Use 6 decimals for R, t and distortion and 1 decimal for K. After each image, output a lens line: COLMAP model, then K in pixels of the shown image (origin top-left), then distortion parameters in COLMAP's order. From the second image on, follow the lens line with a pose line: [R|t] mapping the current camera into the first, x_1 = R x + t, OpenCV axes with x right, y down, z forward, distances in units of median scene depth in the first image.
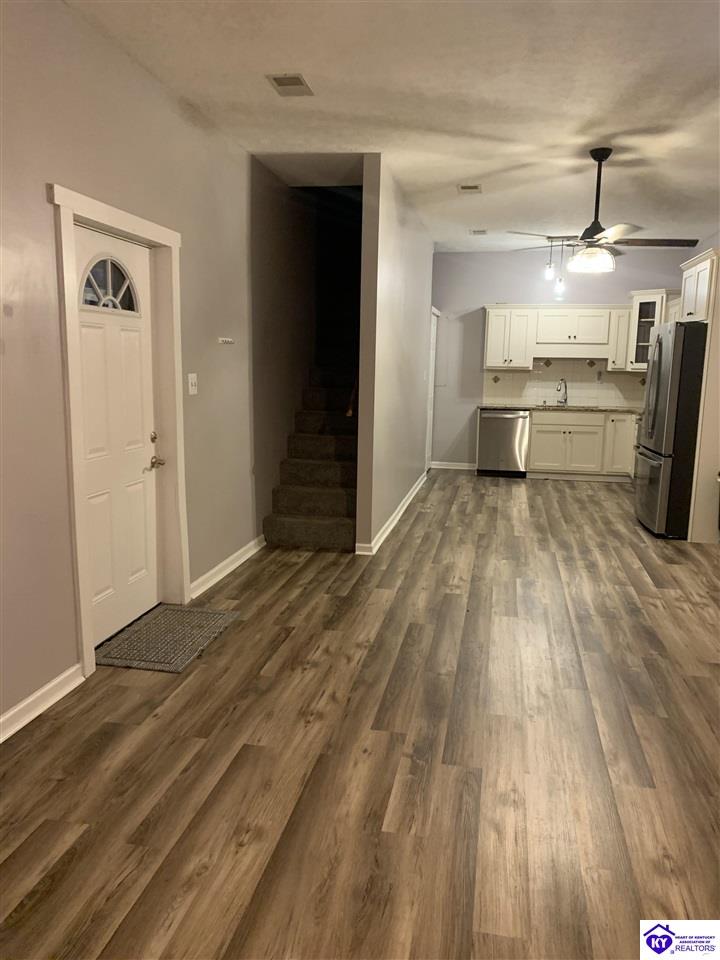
lens RADIAL K [[738.1, 0, 361.5], [0, 738.1, 481.2], [0, 0, 1]] dist [0.031262, -0.024634]
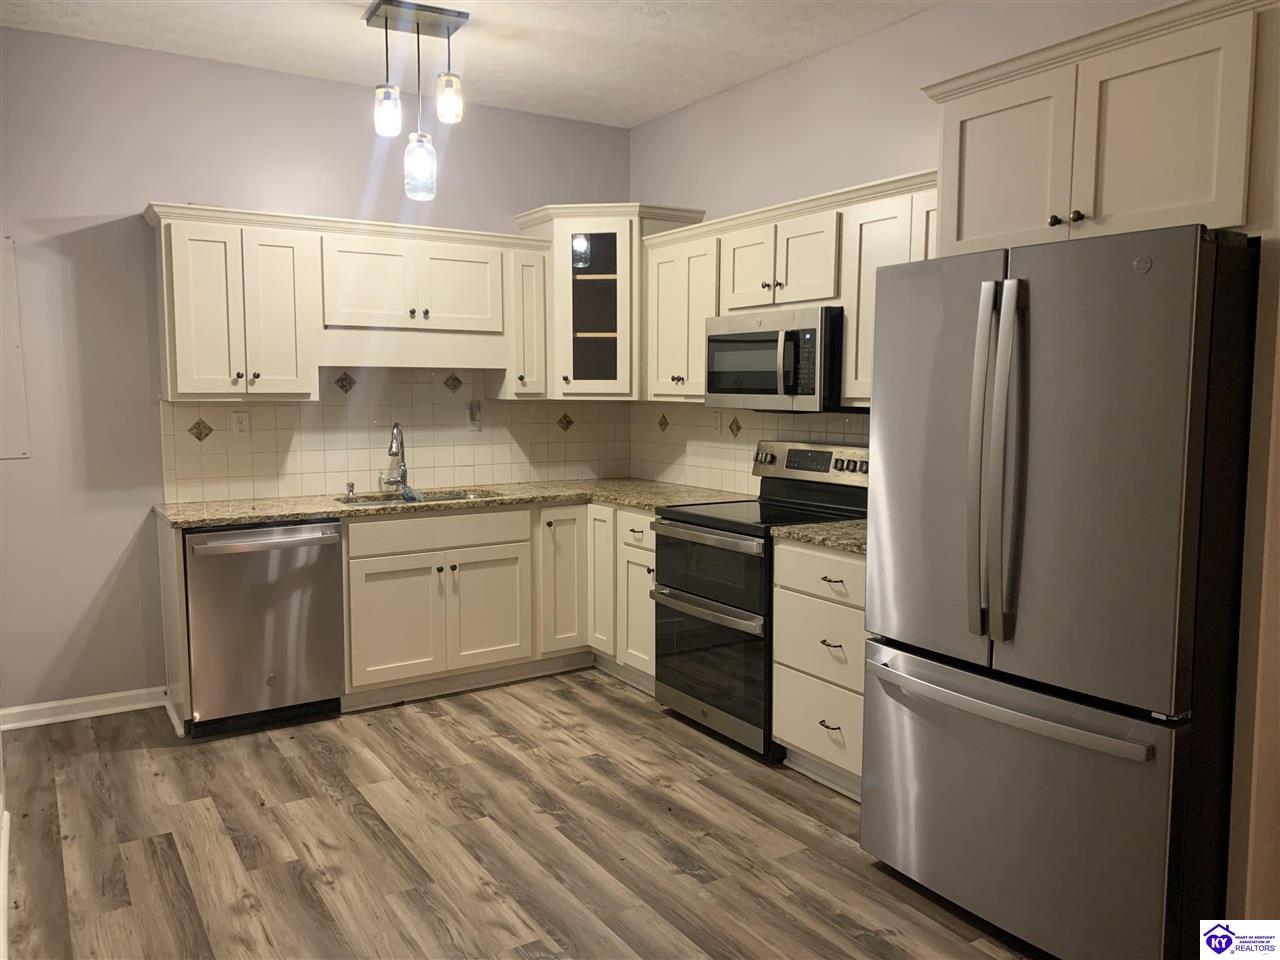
lens RADIAL K [[984.2, 0, 643.4], [0, 984.2, 474.2], [0, 0, 1]] dist [0.031262, -0.024634]
pose [[0.725090, -0.077132, 0.684321, 0.016655], [0.121690, 0.992421, -0.017080, -0.088975], [-0.677817, 0.095659, 0.728981, 0.553179]]
